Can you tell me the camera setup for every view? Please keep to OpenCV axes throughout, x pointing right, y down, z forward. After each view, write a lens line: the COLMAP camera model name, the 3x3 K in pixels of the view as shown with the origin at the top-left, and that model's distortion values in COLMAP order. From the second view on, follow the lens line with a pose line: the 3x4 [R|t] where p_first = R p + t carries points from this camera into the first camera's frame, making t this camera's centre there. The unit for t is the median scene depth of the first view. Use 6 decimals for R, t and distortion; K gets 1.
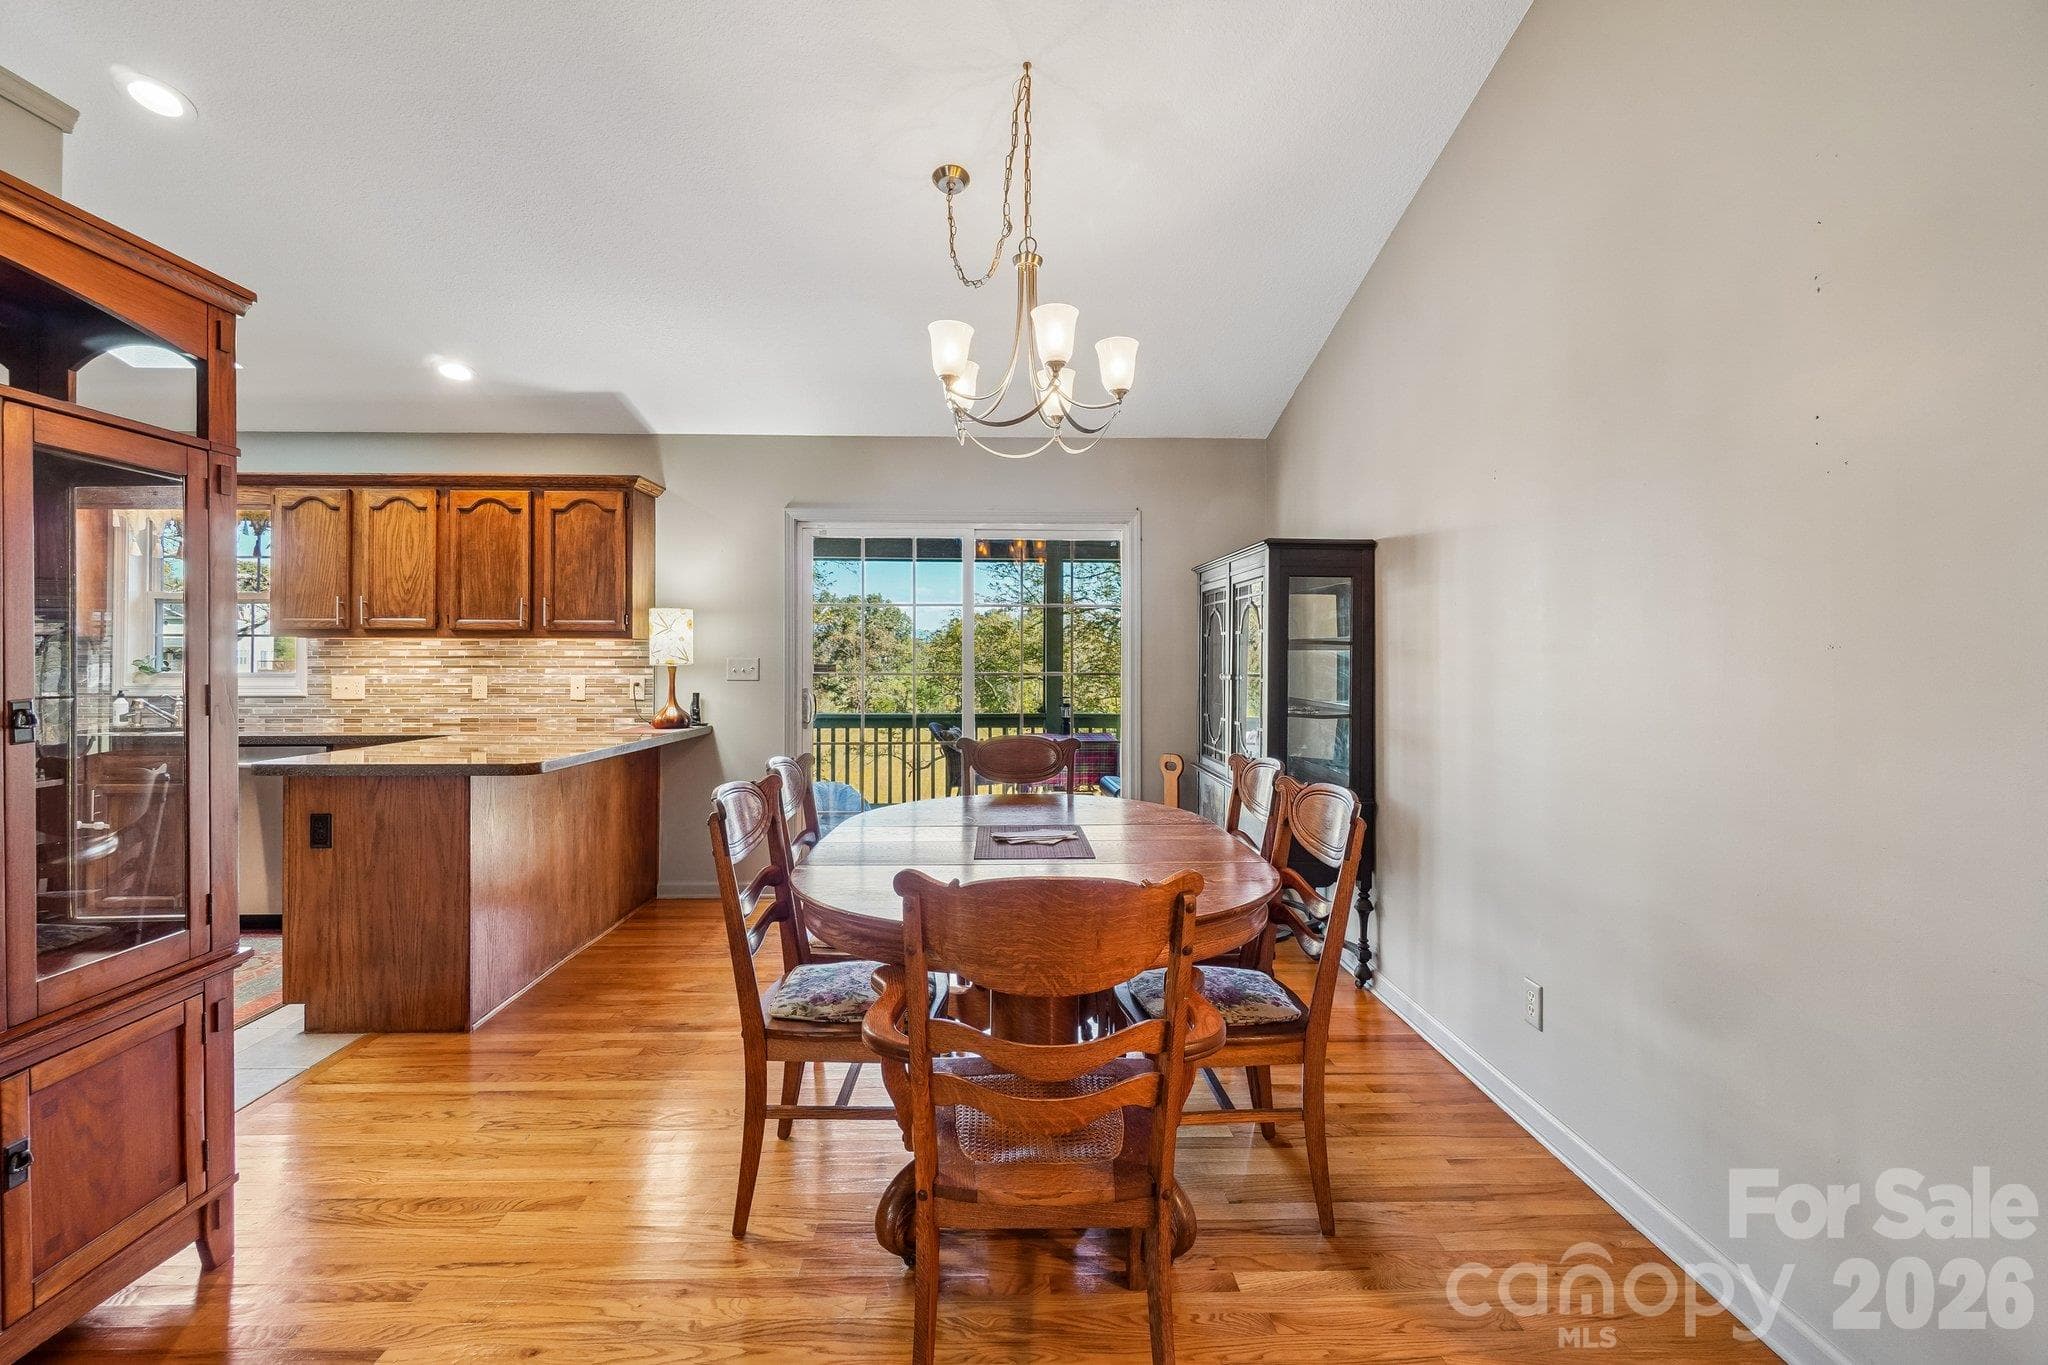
lens RADIAL K [[895.6, 0, 1021.6], [0, 895.6, 654.0], [0, 0, 1]] dist [-0.002379, -0.001602]
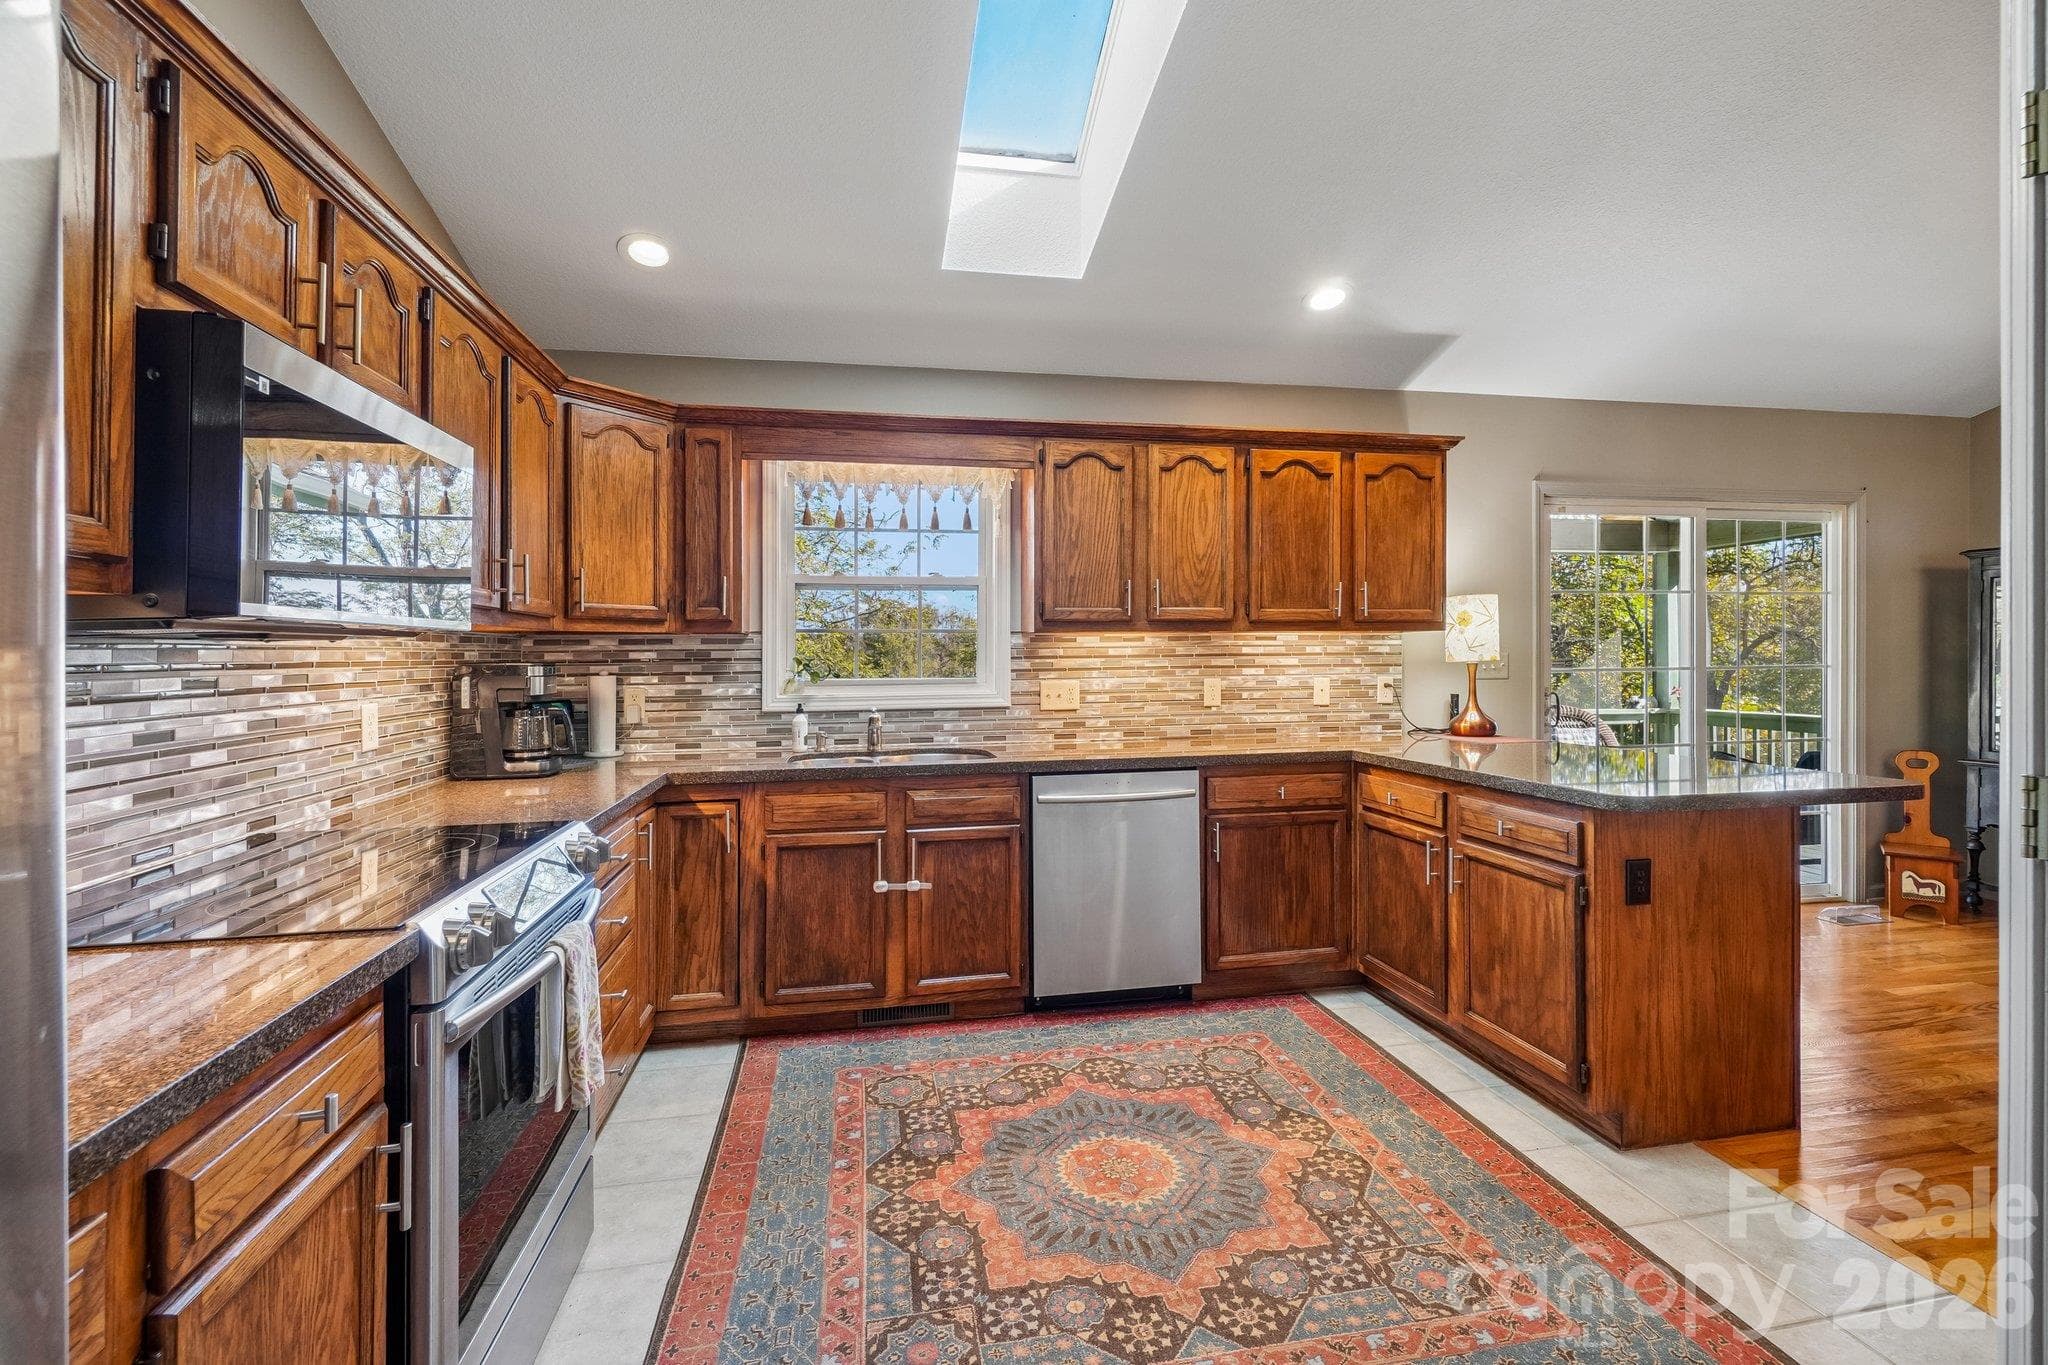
lens RADIAL K [[895.6, 0, 1021.6], [0, 895.6, 654.0], [0, 0, 1]] dist [-0.002379, -0.001602]
pose [[0.988702, -0.011212, 0.149473, -0.966454], [0.011169, 0.999937, 0.001129, -0.000406], [-0.149476, 0.000553, 0.988765, 0.228006]]
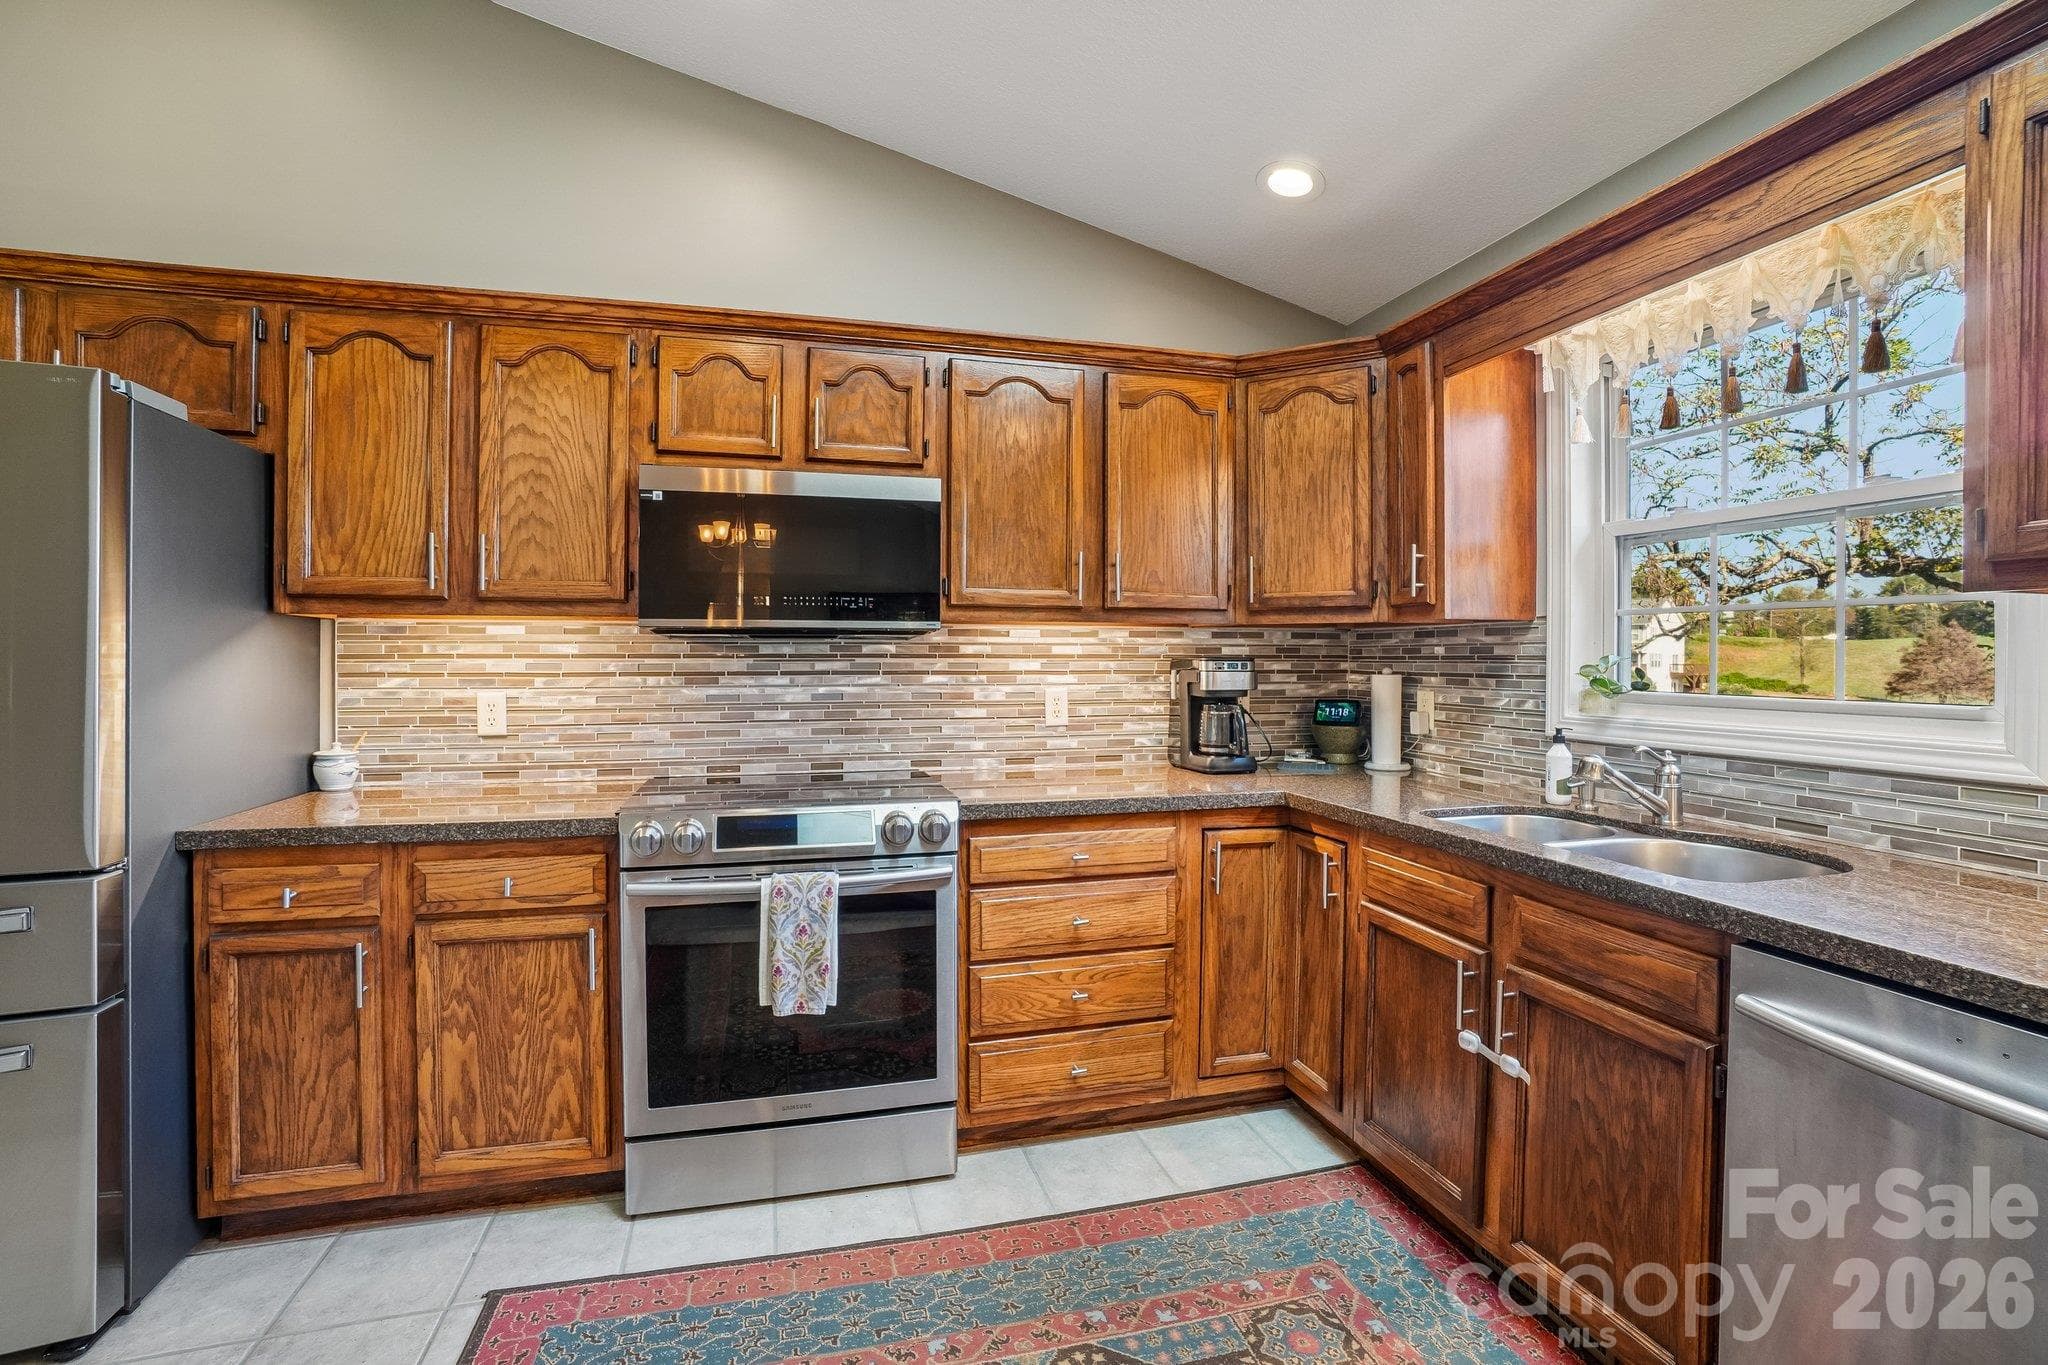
lens RADIAL K [[908.5, 0, 1011.7], [0, 908.5, 652.6], [0, 0, 1]] dist [-0.062494, 0.023582]
pose [[0.219753, -0.006807, -0.975532, -0.626972], [-0.000877, 0.999974, -0.007175, 0.003833], [0.975555, 0.002432, 0.219741, 0.626889]]
